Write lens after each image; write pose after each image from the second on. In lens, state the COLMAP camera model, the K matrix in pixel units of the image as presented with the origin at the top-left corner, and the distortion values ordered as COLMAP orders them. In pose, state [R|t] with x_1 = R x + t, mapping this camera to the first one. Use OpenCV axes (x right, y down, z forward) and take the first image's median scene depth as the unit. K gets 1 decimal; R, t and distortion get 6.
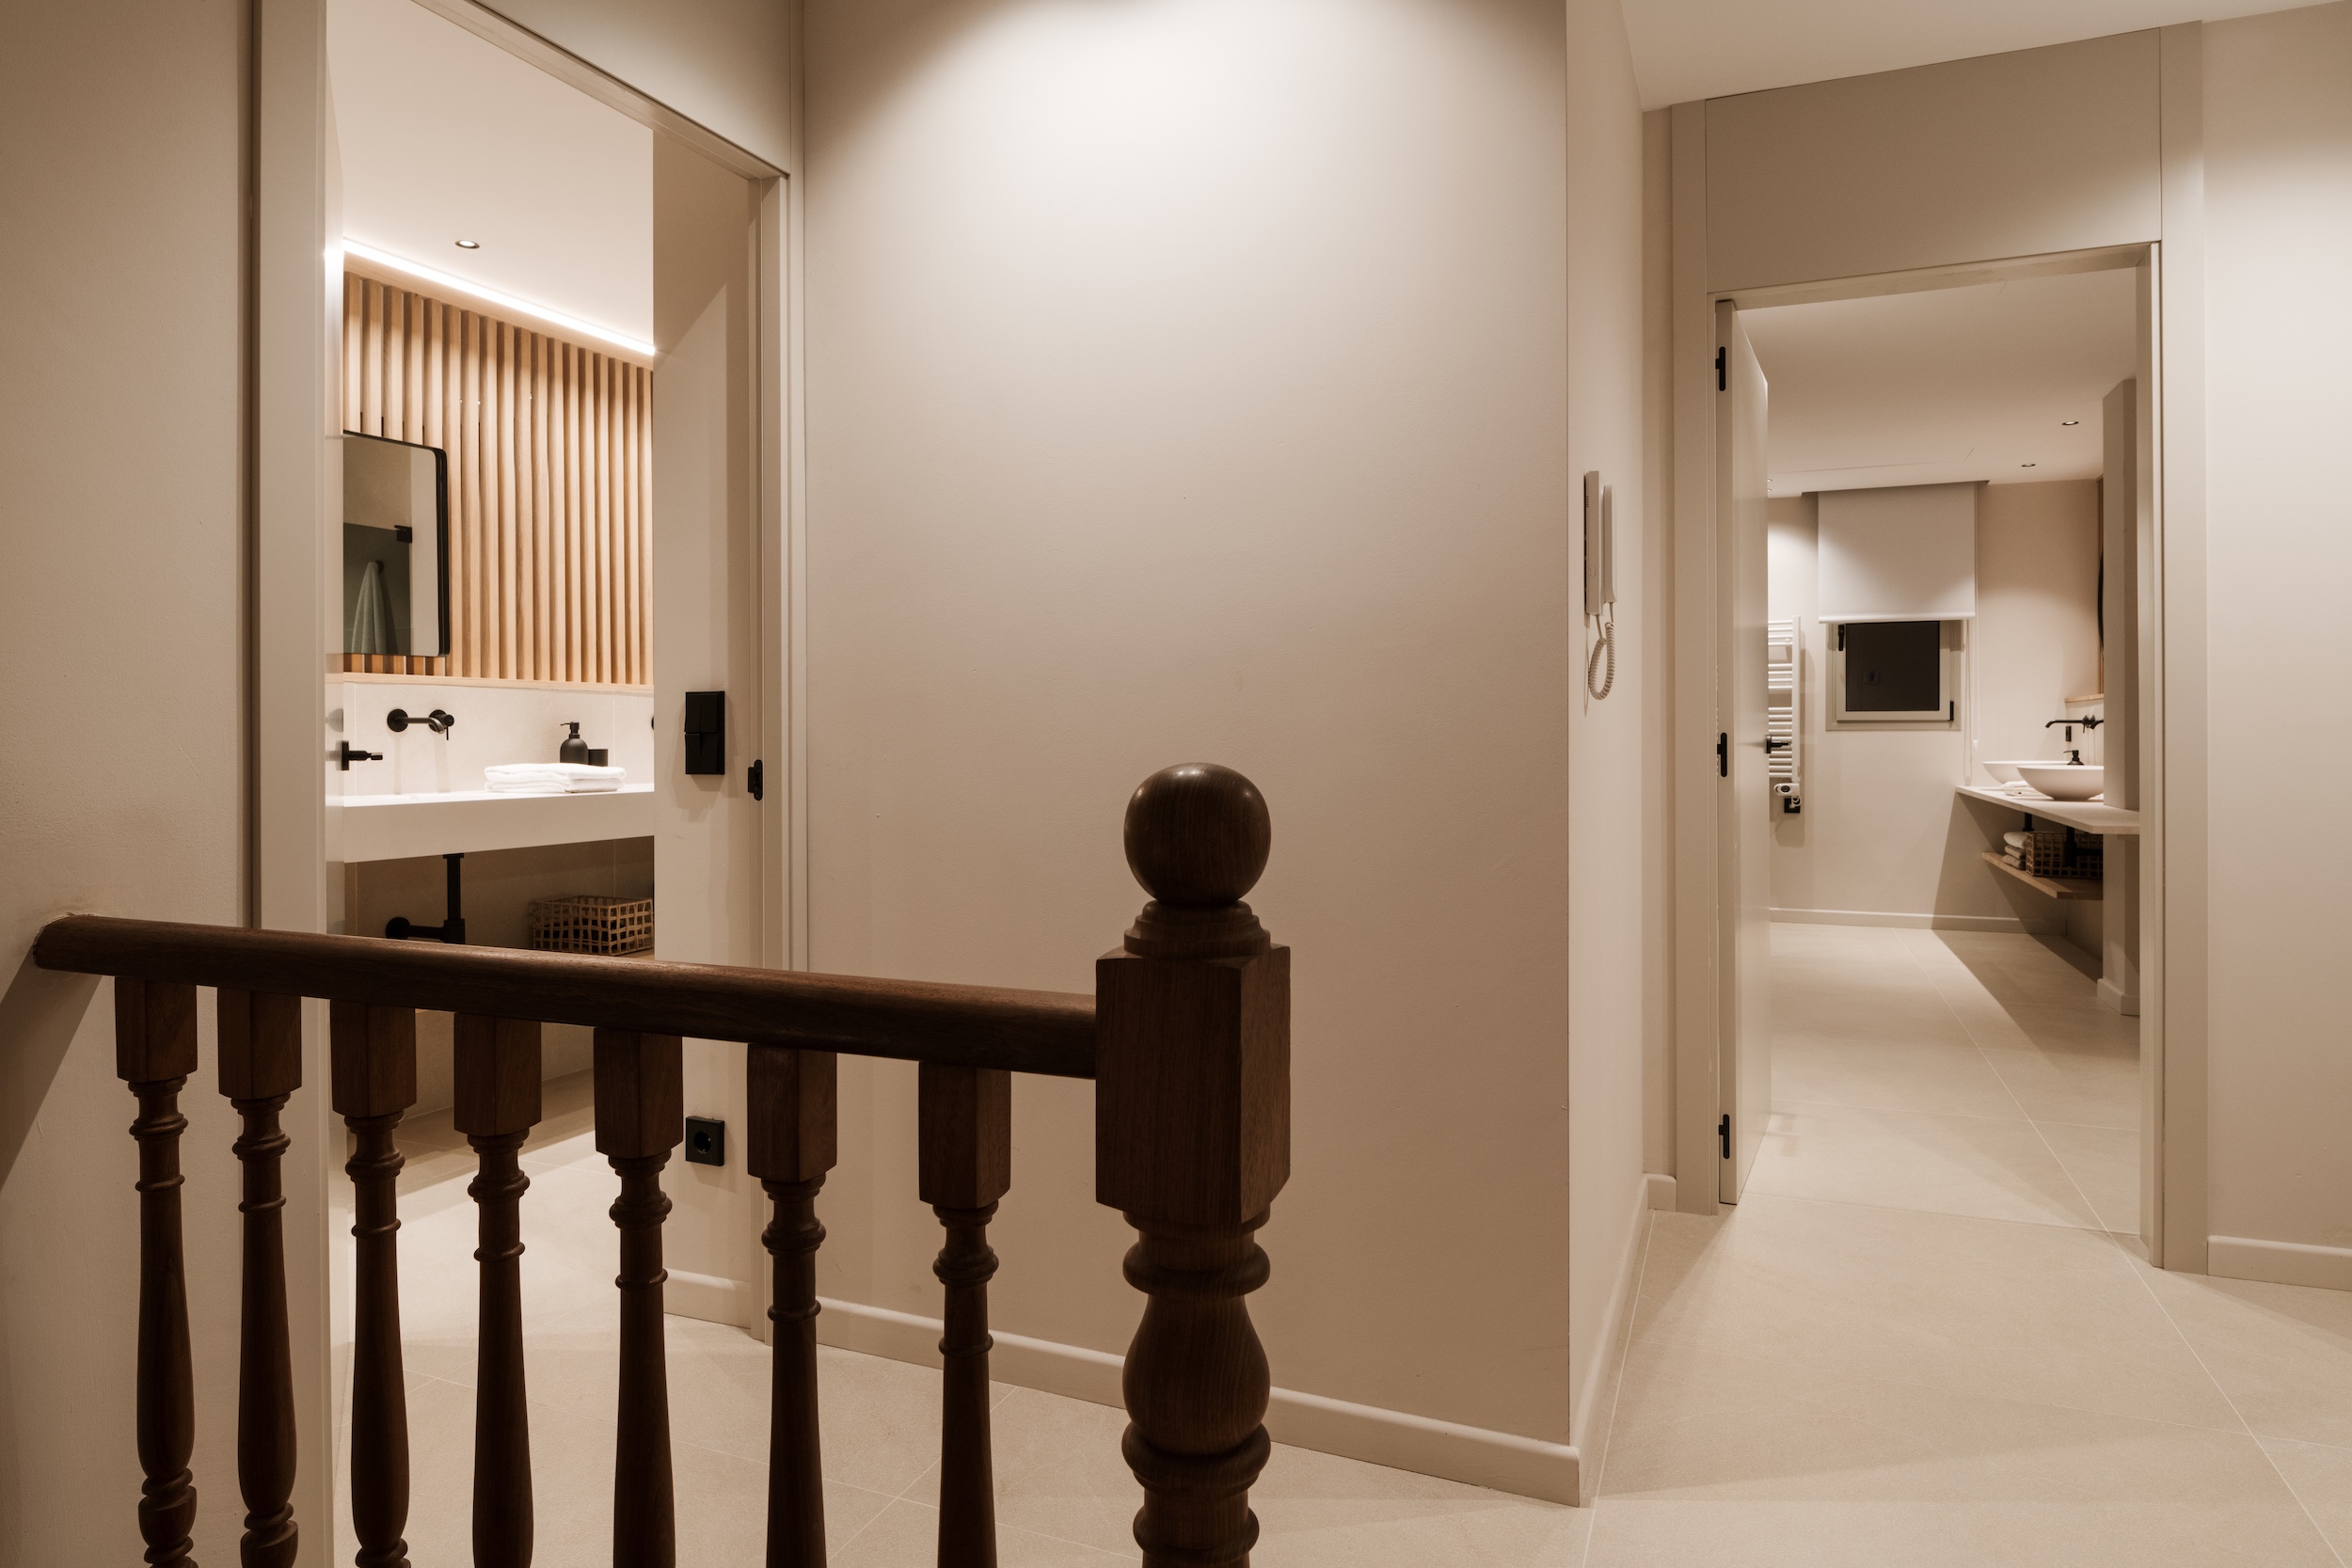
lens RADIAL K [[1372.3, 0, 1180.3], [0, 1372.3, 741.1], [0, 0, 1]] dist [-0.006885, -0.001614]
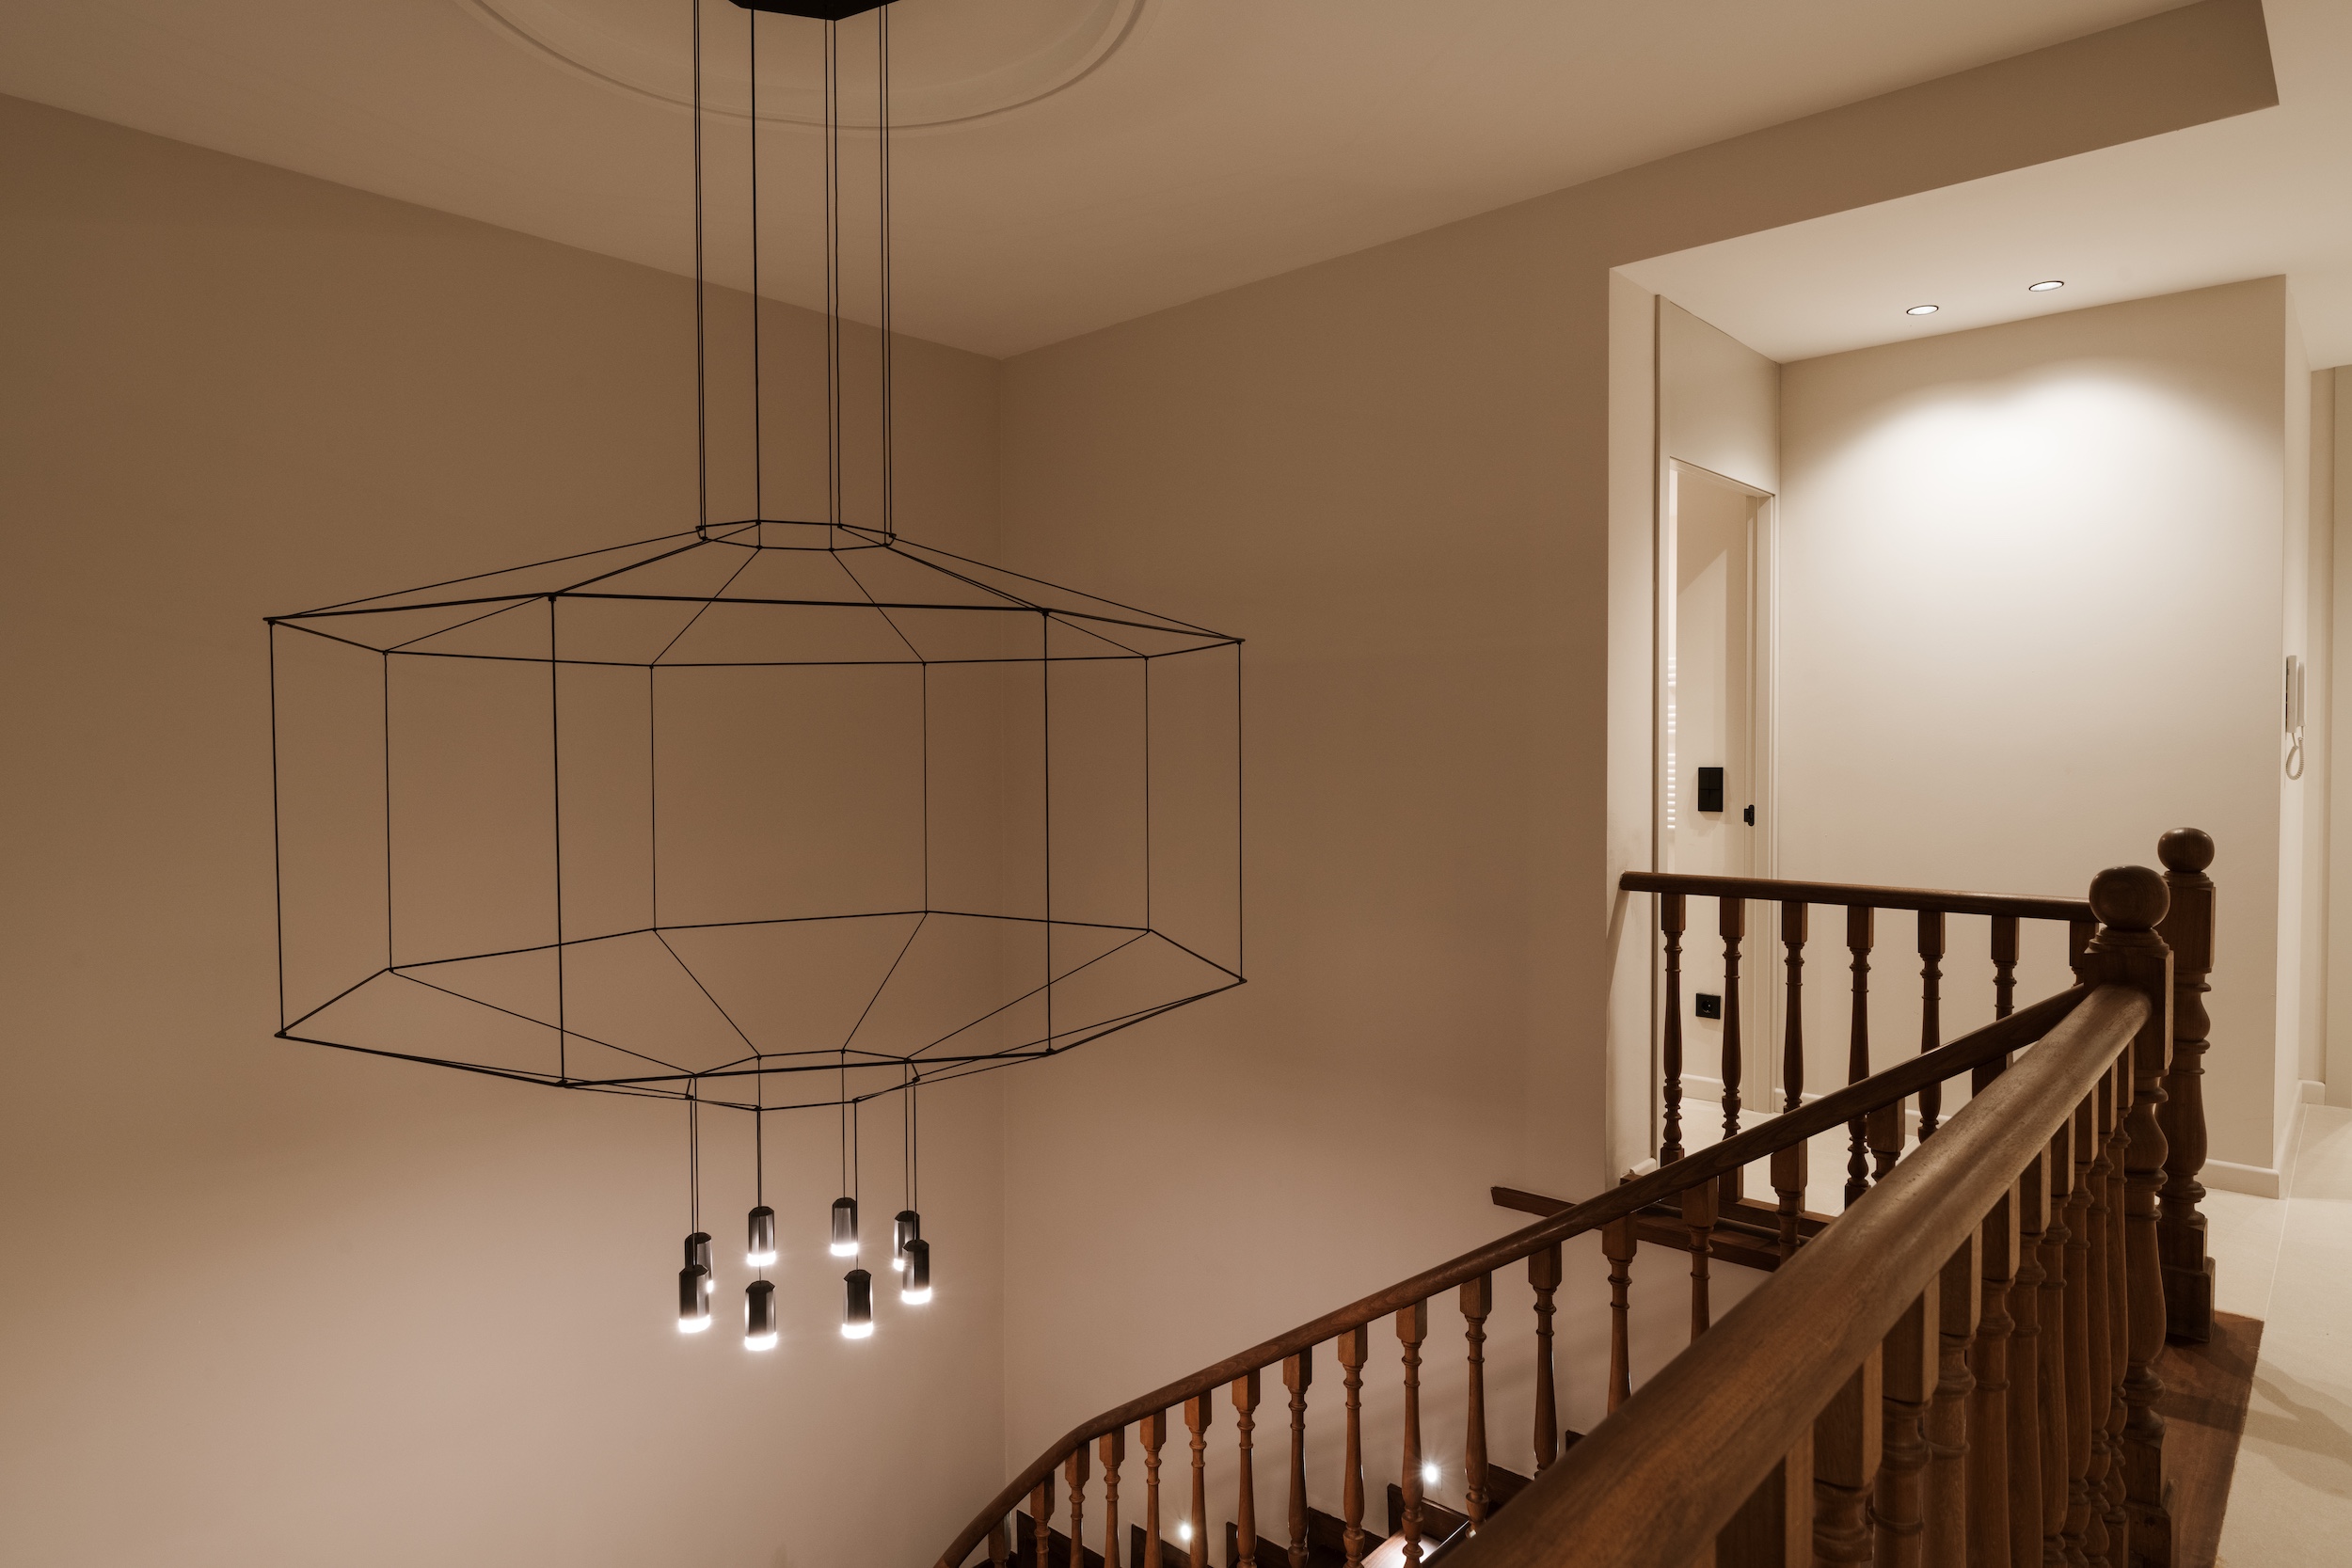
lens RADIAL K [[1351.9, 0, 1176.0], [0, 1351.9, 784.0], [0, 0, 1]] dist [-0.008994, -0.005469]
pose [[0.942731, 0.004380, -0.333526, -0.445519], [0.004801, 0.999632, 0.026699, -0.069980], [0.333520, -0.026771, 0.942363, -1.044711]]
